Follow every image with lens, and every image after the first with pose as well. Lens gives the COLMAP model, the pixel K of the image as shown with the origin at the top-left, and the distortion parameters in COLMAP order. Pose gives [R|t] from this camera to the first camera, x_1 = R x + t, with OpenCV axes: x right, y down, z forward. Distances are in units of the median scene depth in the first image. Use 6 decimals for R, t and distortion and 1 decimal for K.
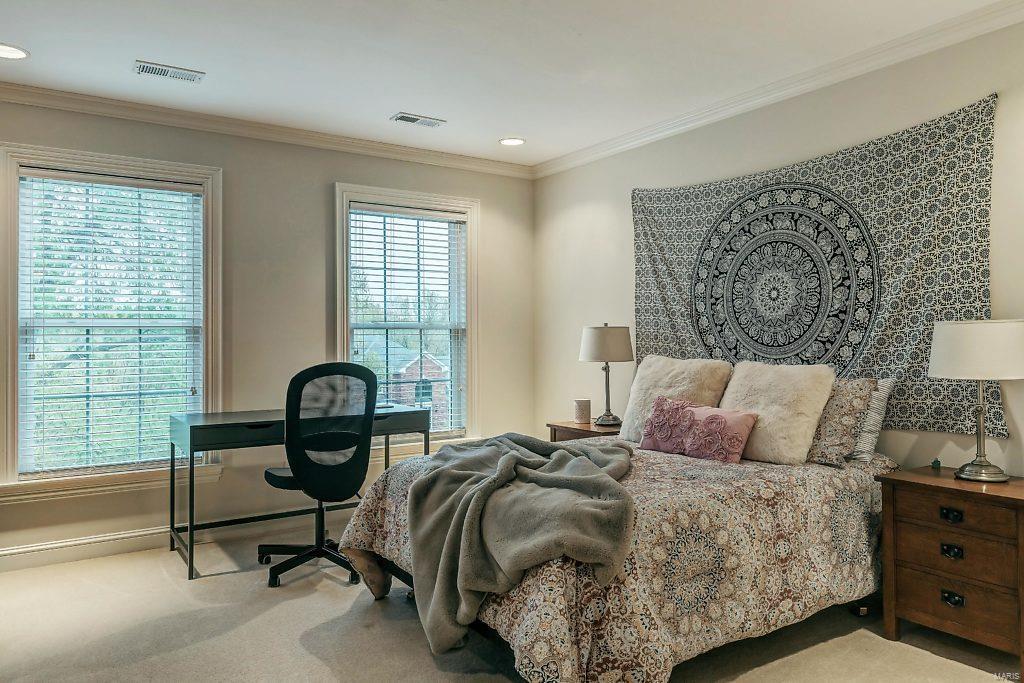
lens RADIAL K [[713.6, 0, 510.7], [0, 713.6, 333.2], [0, 0, 1]] dist [-0.001376, -0.001072]
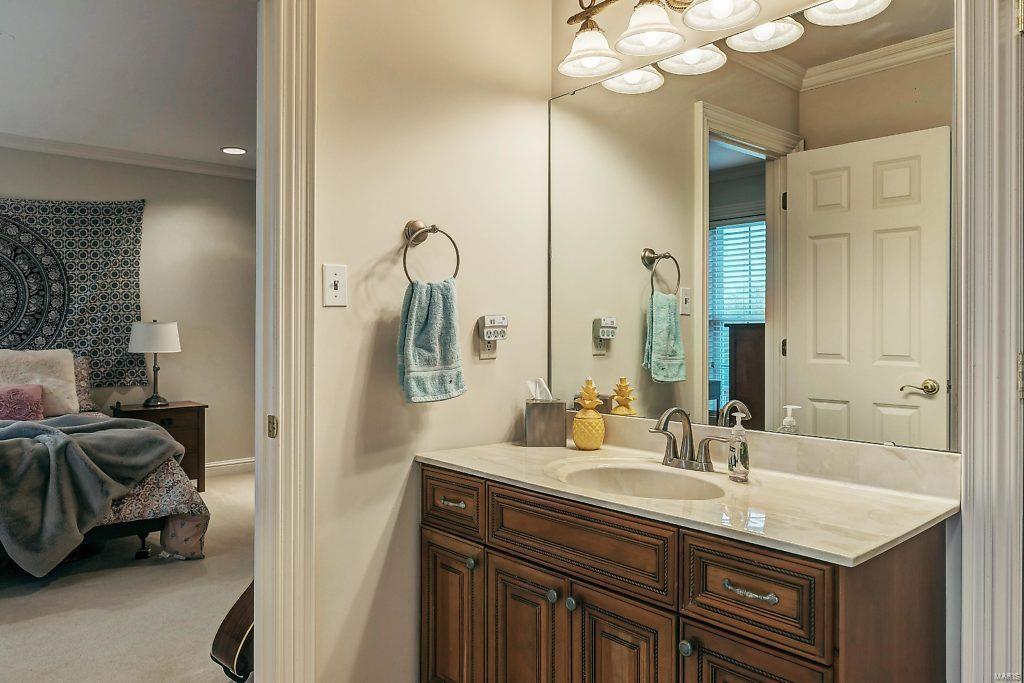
lens RADIAL K [[713.6, 0, 511.1], [0, 713.6, 341.2], [0, 0, 1]] dist [-0.001376, -0.001072]
pose [[-0.142516, -0.001369, 0.989791, -1.097194], [0.001242, 0.999998, 0.001562, 0.025894], [-0.989792, 0.001452, -0.142514, 0.266802]]
